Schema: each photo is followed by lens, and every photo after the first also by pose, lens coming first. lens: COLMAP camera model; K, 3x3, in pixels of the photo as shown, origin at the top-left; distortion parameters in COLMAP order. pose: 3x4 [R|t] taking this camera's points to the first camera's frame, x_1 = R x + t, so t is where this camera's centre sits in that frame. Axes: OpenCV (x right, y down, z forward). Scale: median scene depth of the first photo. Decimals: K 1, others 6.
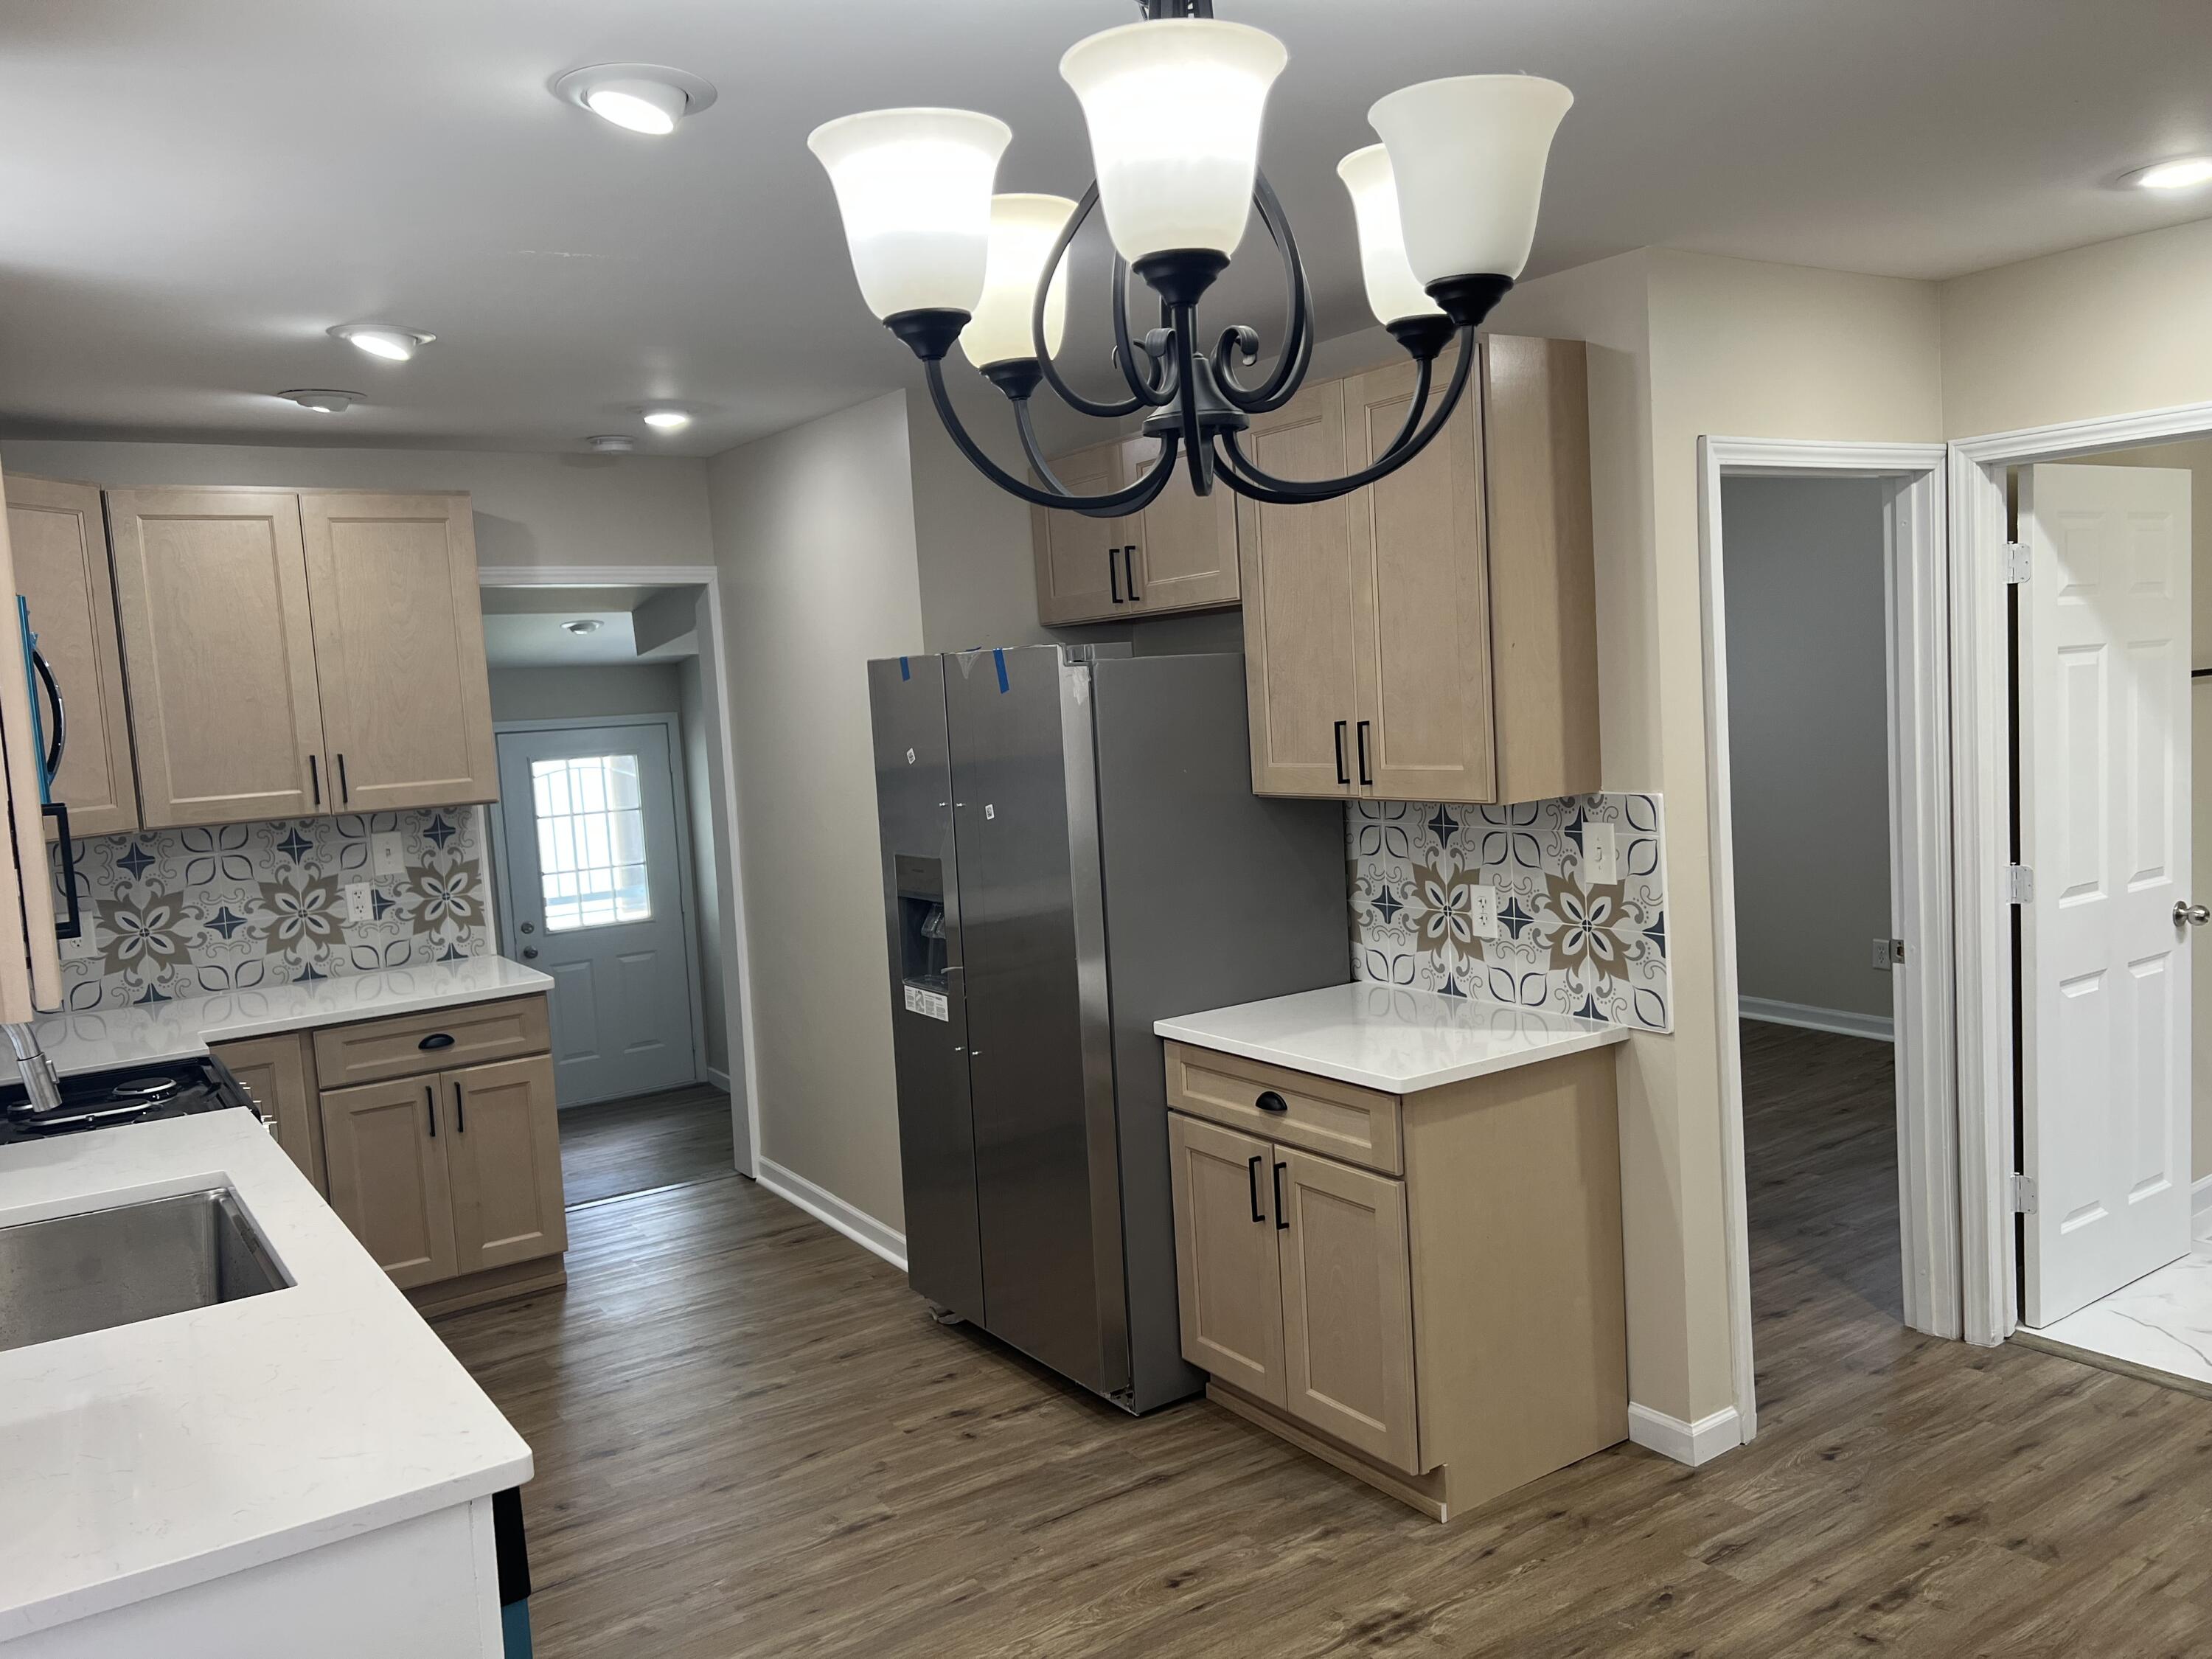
lens RADIAL K [[1661.4, 0, 1120.9], [0, 1661.4, 850.1], [0, 0, 1]] dist [0.061430, -0.075670]
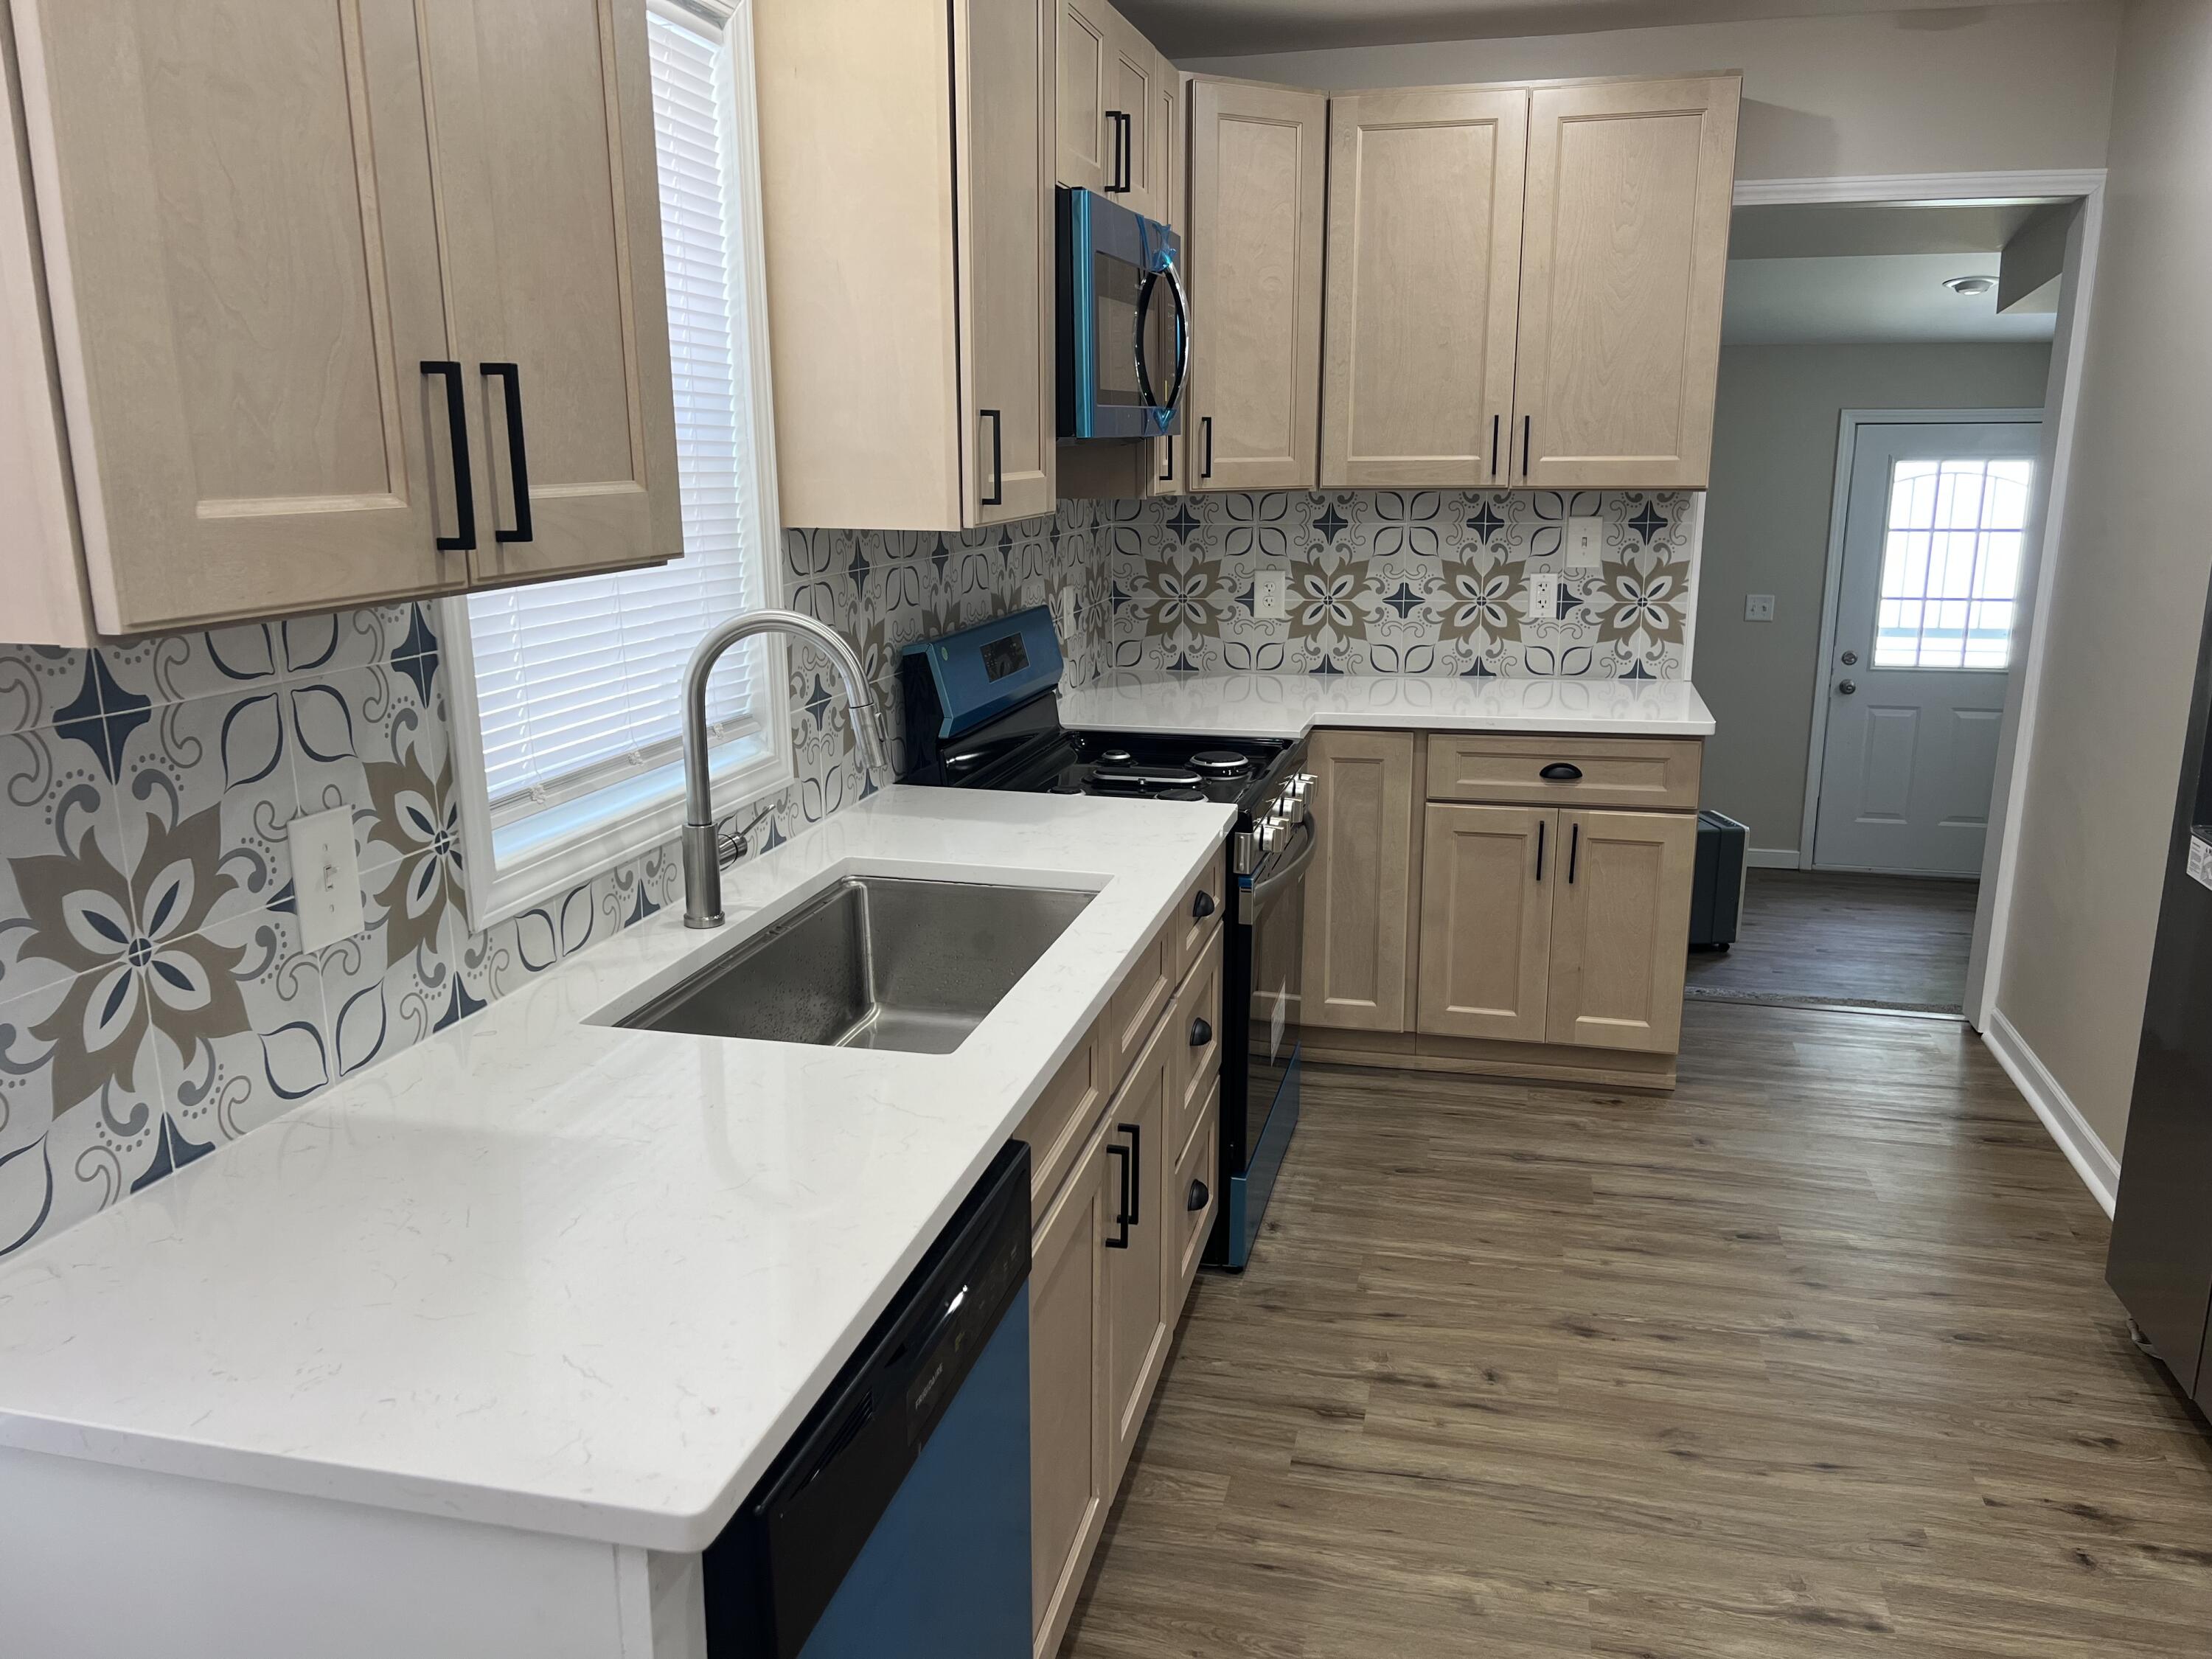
lens RADIAL K [[1661.4, 0, 1120.7], [0, 1661.4, 839.9], [0, 0, 1]] dist [0.061430, -0.075670]
pose [[0.671987, 0.226612, -0.705039, 0.047639], [-0.109349, 0.971958, 0.208182, -0.002994], [0.732445, -0.062801, 0.677924, 0.315747]]
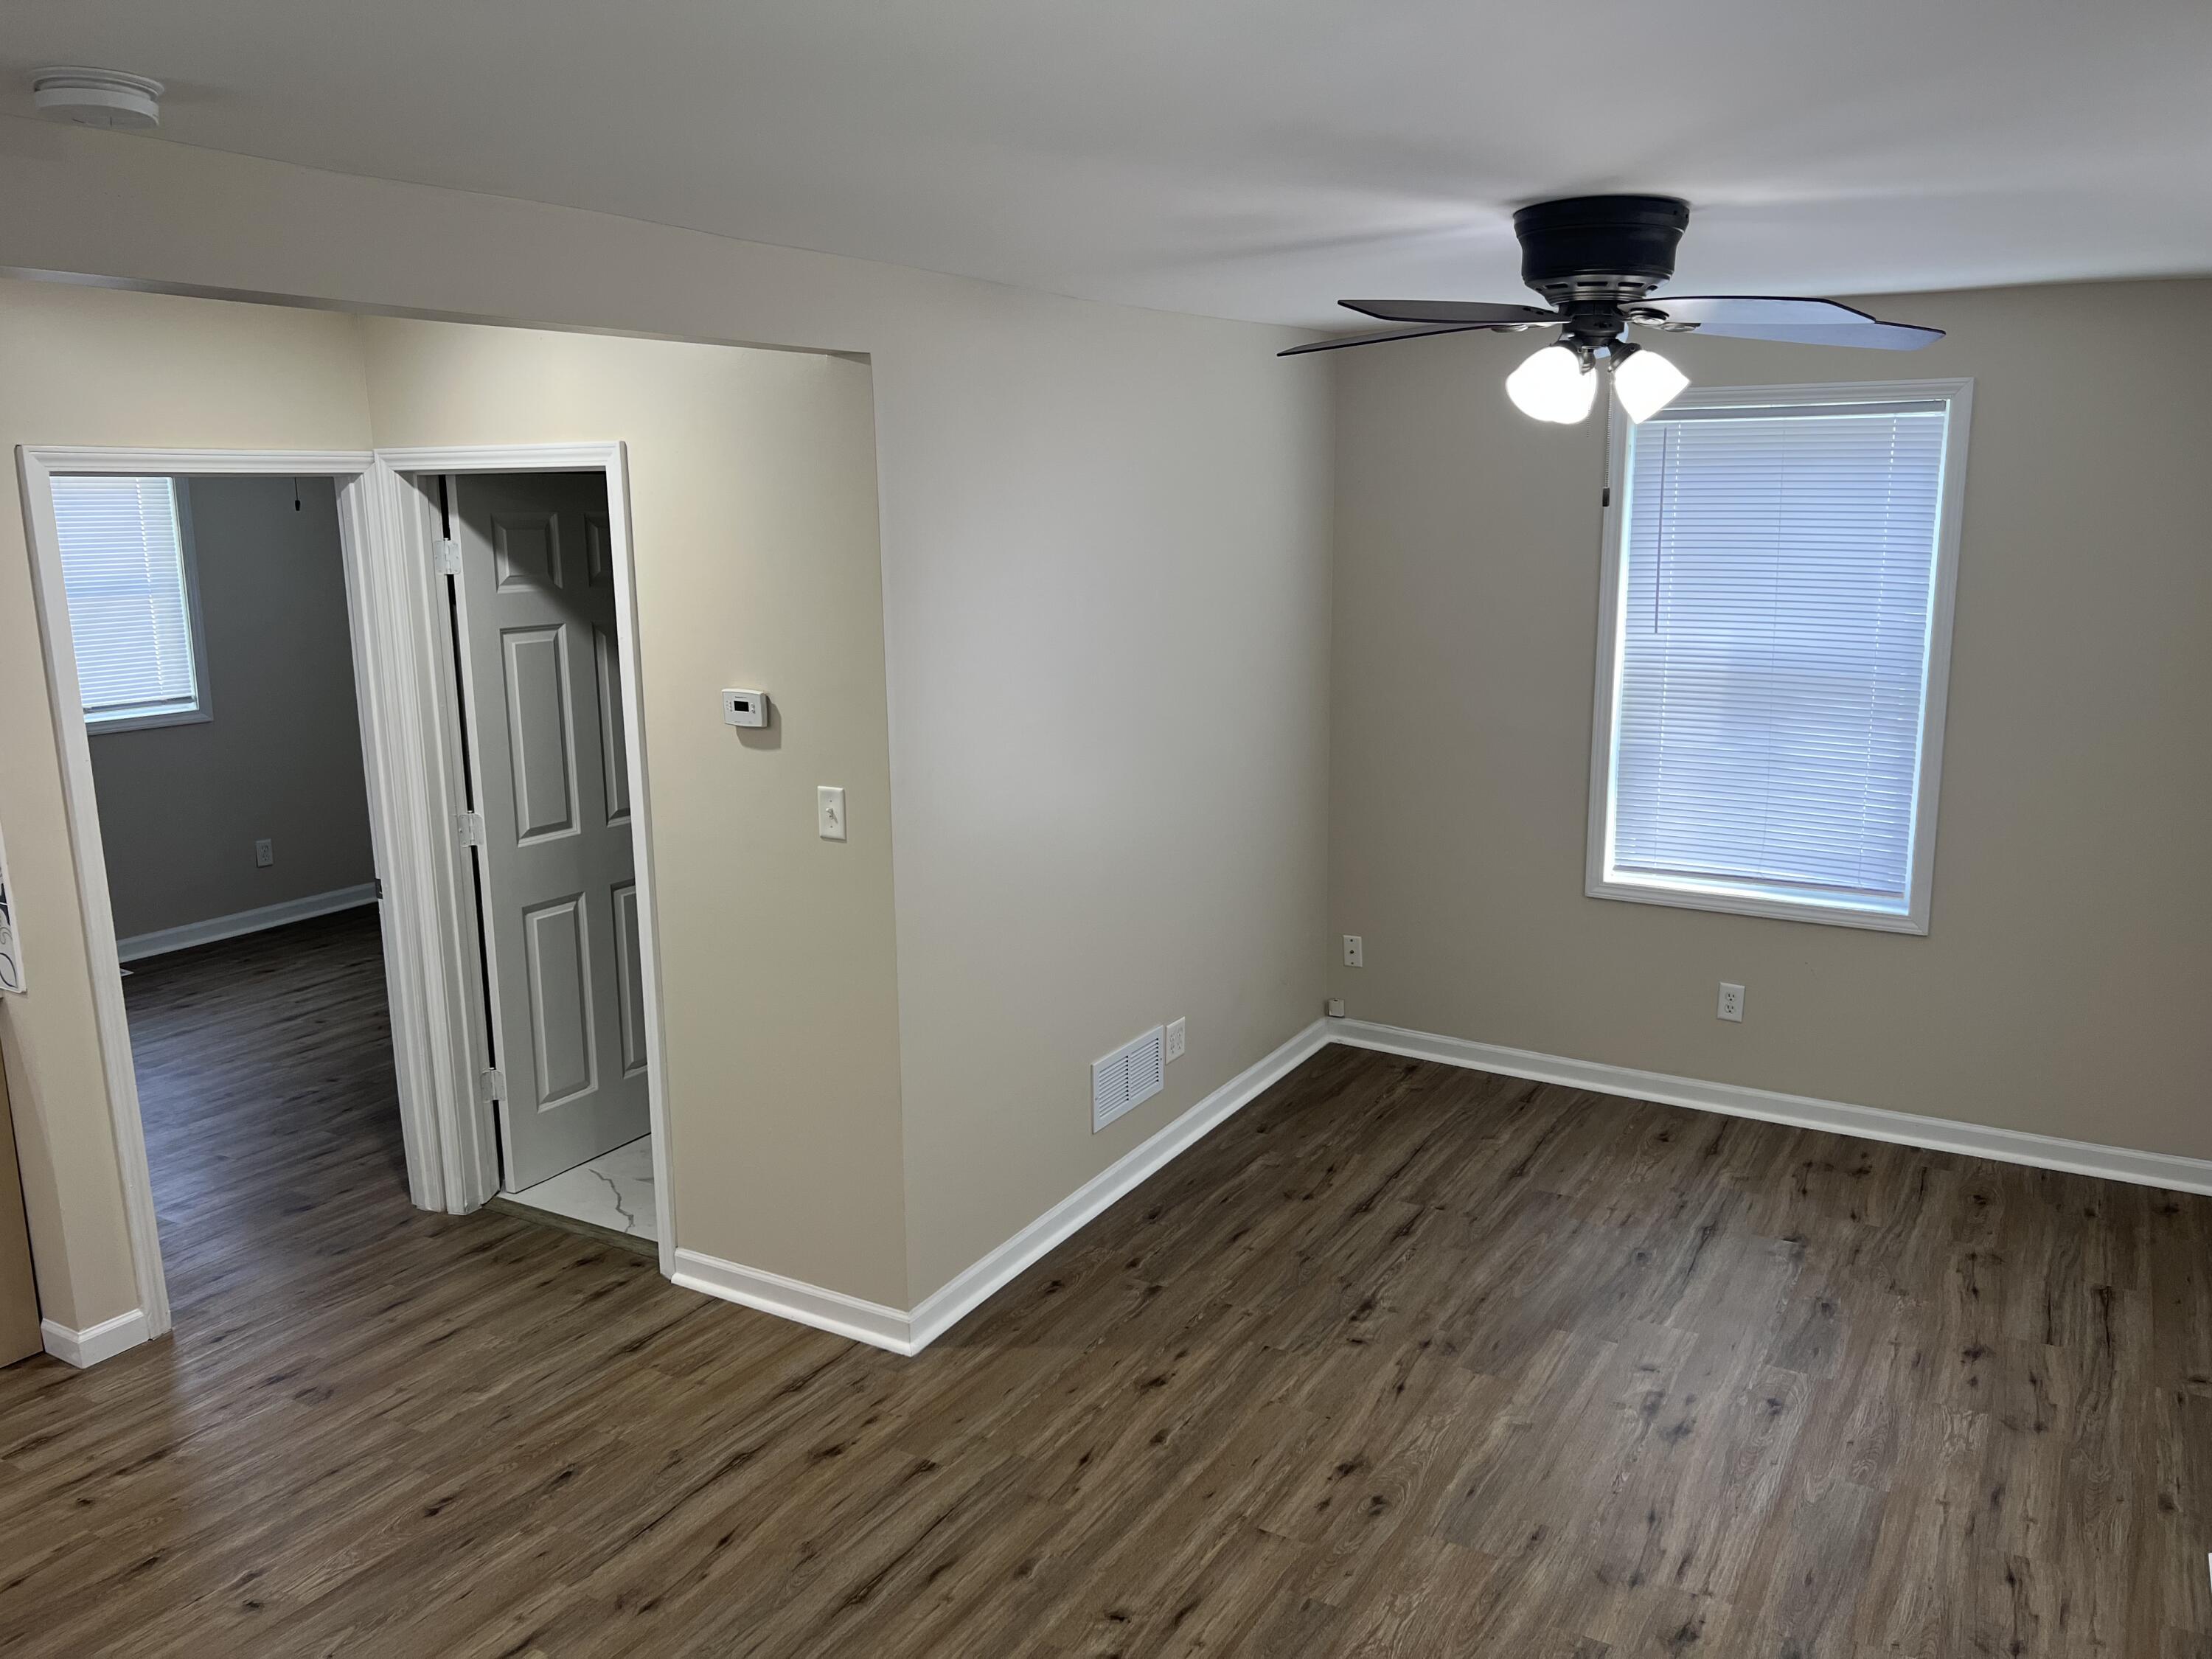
lens RADIAL K [[1661.4, 0, 1091.2], [0, 1661.4, 821.1], [0, 0, 1]] dist [0.061430, -0.075670]
pose [[0.908203, -0.034142, 0.417135, 0.443252], [0.003600, 0.997267, 0.073788, -0.071649], [-0.418514, -0.065512, 0.905844, -0.253517]]
